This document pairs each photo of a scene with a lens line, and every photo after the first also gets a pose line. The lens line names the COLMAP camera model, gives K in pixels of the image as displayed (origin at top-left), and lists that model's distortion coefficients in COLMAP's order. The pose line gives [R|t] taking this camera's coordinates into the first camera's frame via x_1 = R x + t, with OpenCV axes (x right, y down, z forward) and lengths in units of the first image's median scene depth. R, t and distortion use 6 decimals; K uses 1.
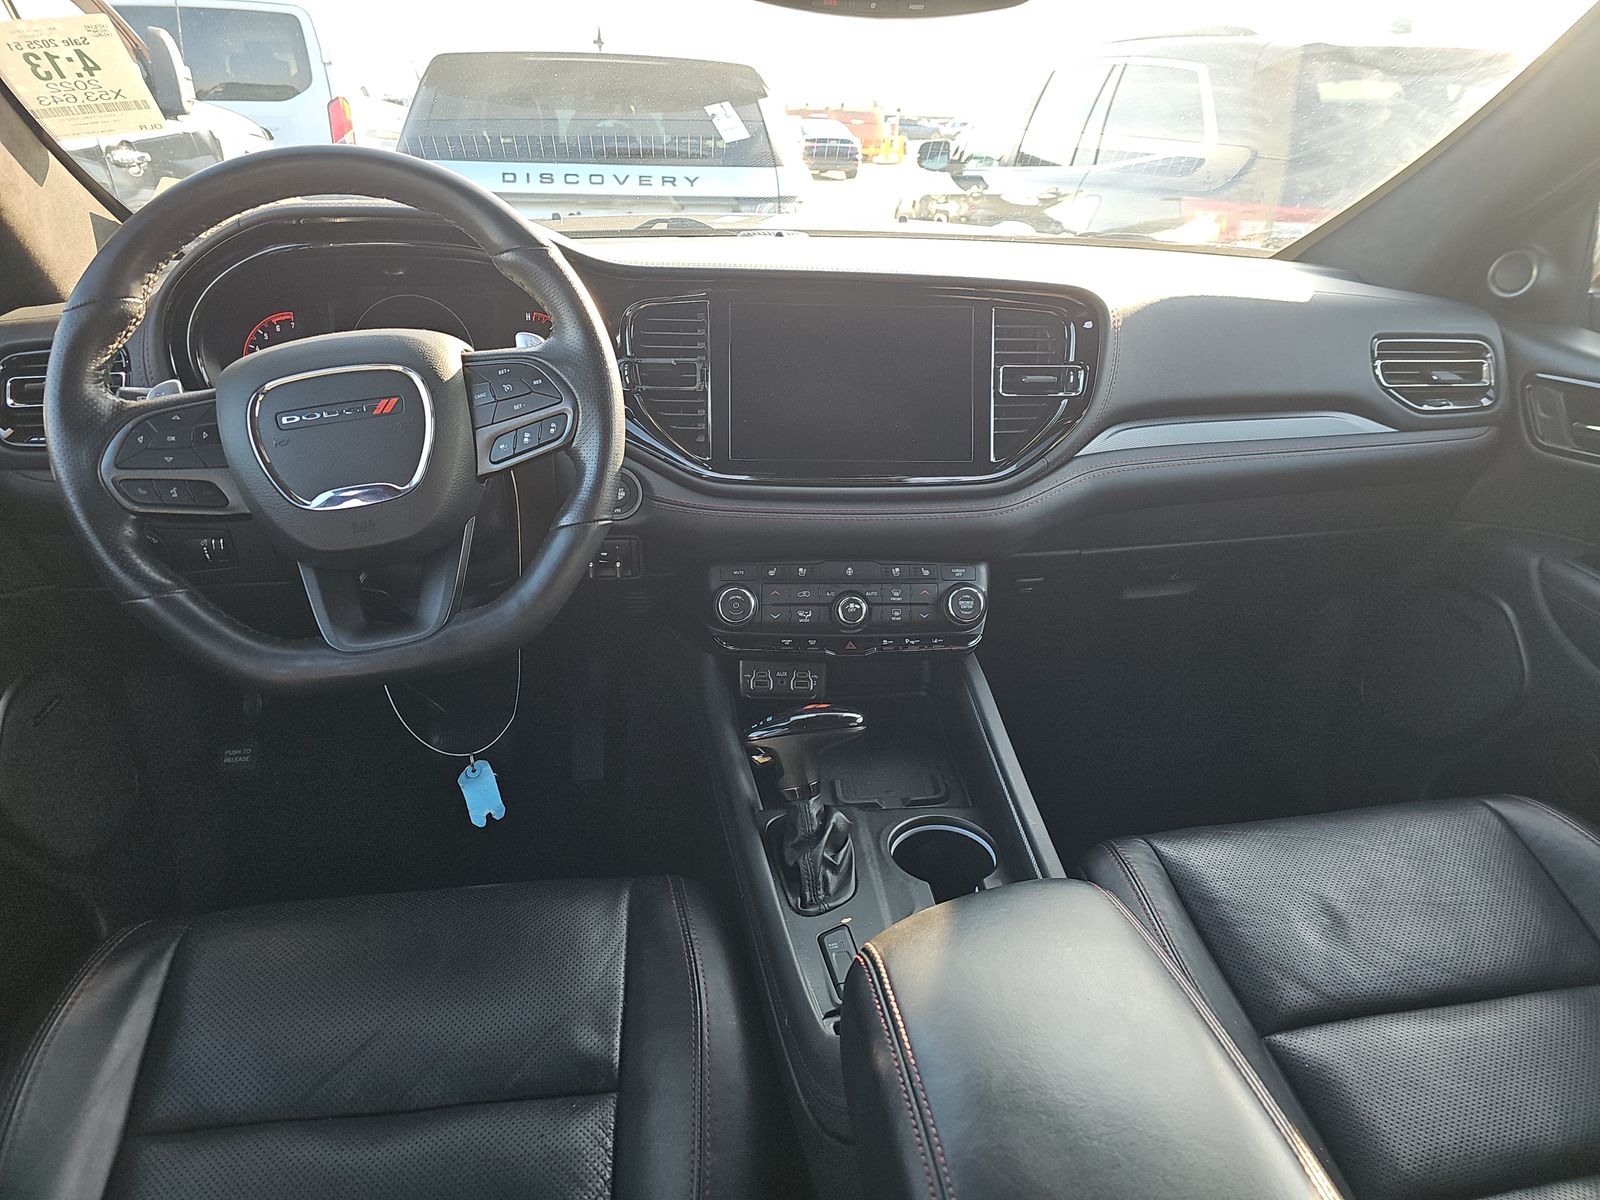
lens RADIAL K [[1045.6, 0, 814.1], [0, 1045.6, 598.4], [0, 0, 1]] dist [-0.001252, -0.015462]
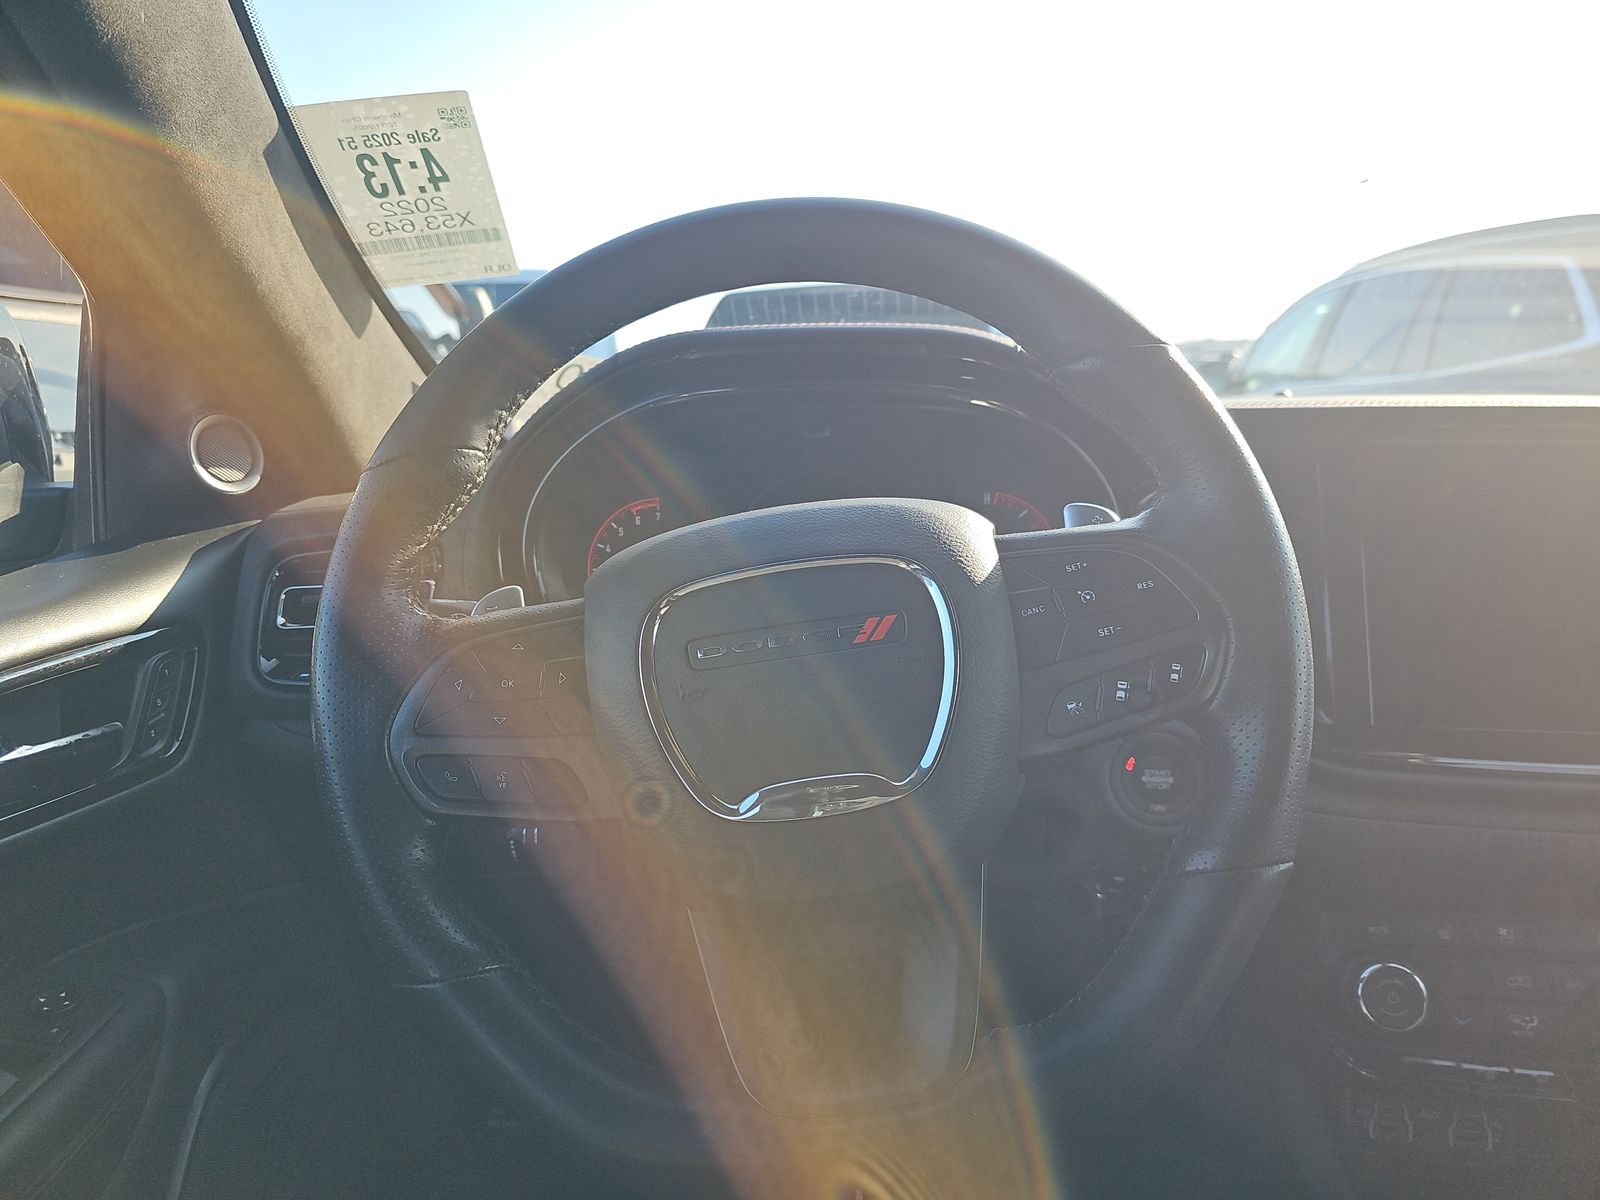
lens RADIAL K [[1045.6, 0, 791.5], [0, 1045.6, 598.1], [0, 0, 1]] dist [-0.001252, -0.015462]
pose [[0.975144, -0.004914, -0.221516, -0.299355], [-0.042567, 0.976976, -0.209059, -0.076403], [0.217443, 0.213292, 0.952484, 0.424595]]
